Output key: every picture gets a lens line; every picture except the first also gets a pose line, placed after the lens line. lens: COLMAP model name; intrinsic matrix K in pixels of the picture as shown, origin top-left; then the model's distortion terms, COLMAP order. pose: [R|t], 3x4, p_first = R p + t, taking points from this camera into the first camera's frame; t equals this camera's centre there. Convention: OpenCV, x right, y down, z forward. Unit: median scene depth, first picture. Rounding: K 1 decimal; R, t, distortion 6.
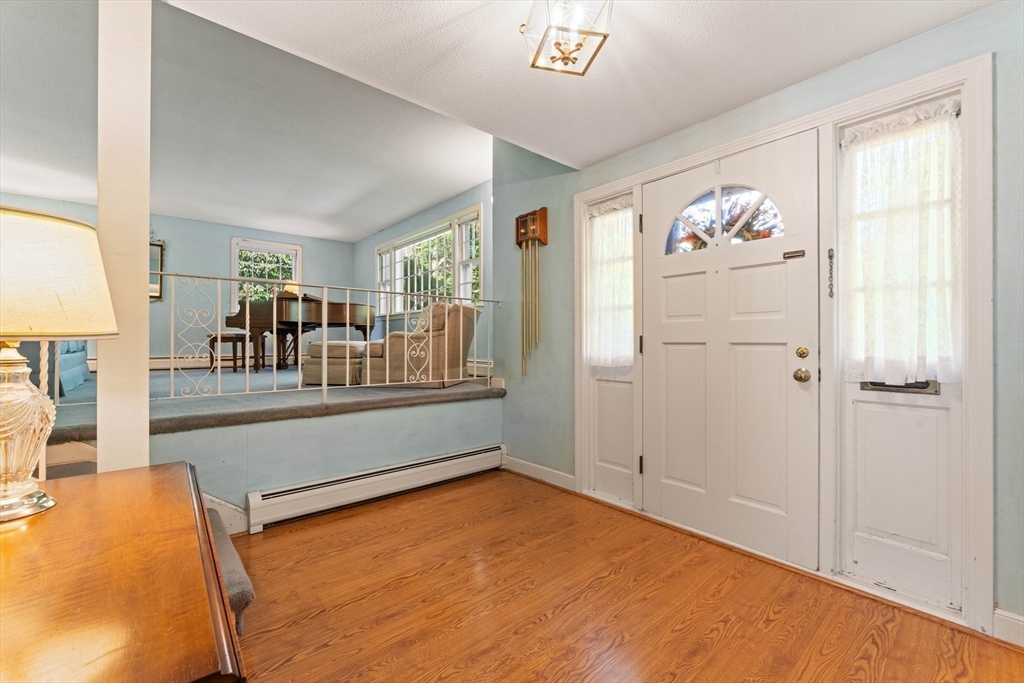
lens RADIAL K [[420.3, 0, 510.2], [0, 420.3, 340.4], [0, 0, 1]] dist [0.001675, -0.000122]
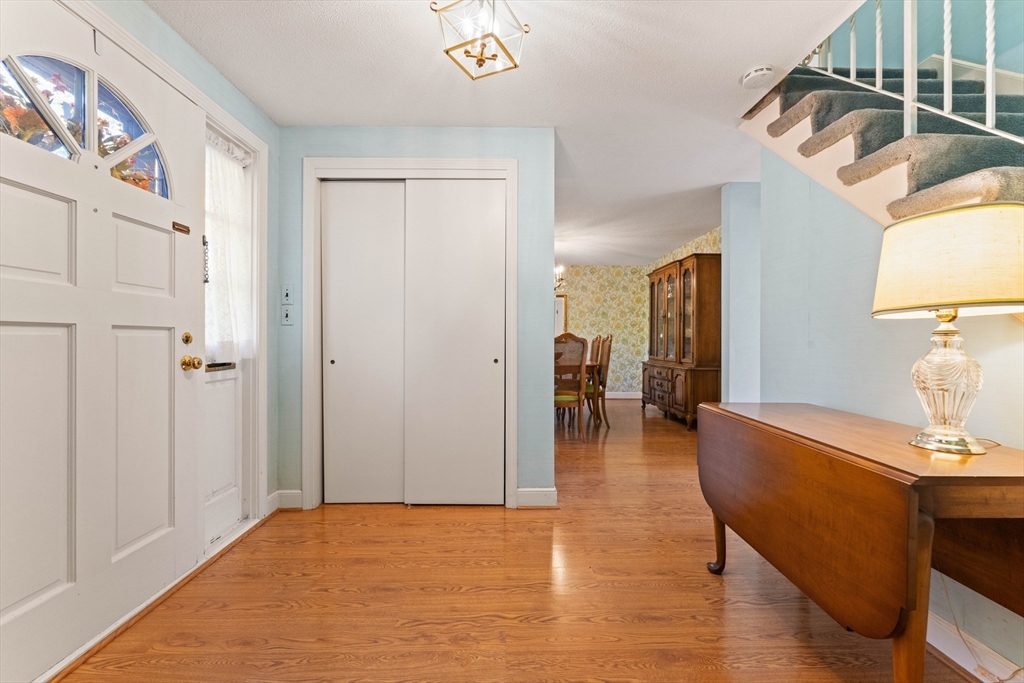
lens RADIAL K [[422.9, 0, 509.3], [0, 422.9, 341.1], [0, 0, 1]] dist [-0.001345, 0.000036]
pose [[-0.769484, -0.000227, 0.638666, -0.477425], [0.001004, 0.999998, 0.001564, 0.037944], [-0.638665, 0.001844, -0.769483, 1.386263]]
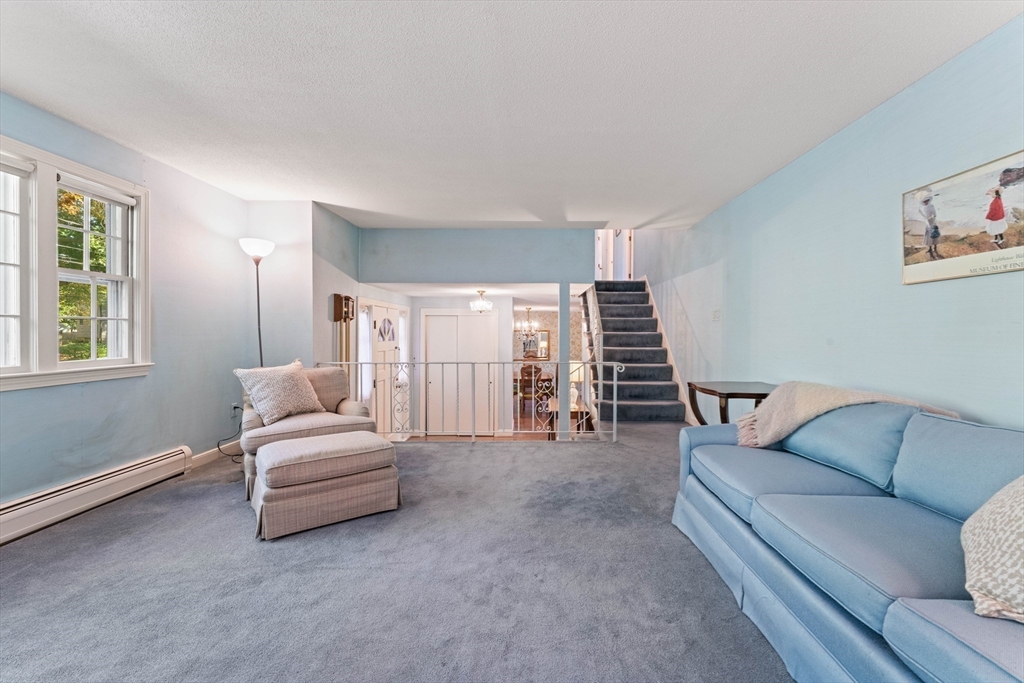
lens RADIAL K [[422.9, 0, 514.3], [0, 422.9, 336.1], [0, 0, 1]] dist [-0.001345, 0.000036]
pose [[-0.732385, -0.002988, 0.680885, -2.353917], [-0.001877, 0.999995, 0.002369, -0.339274], [-0.680888, 0.000457, -0.732387, 3.023498]]
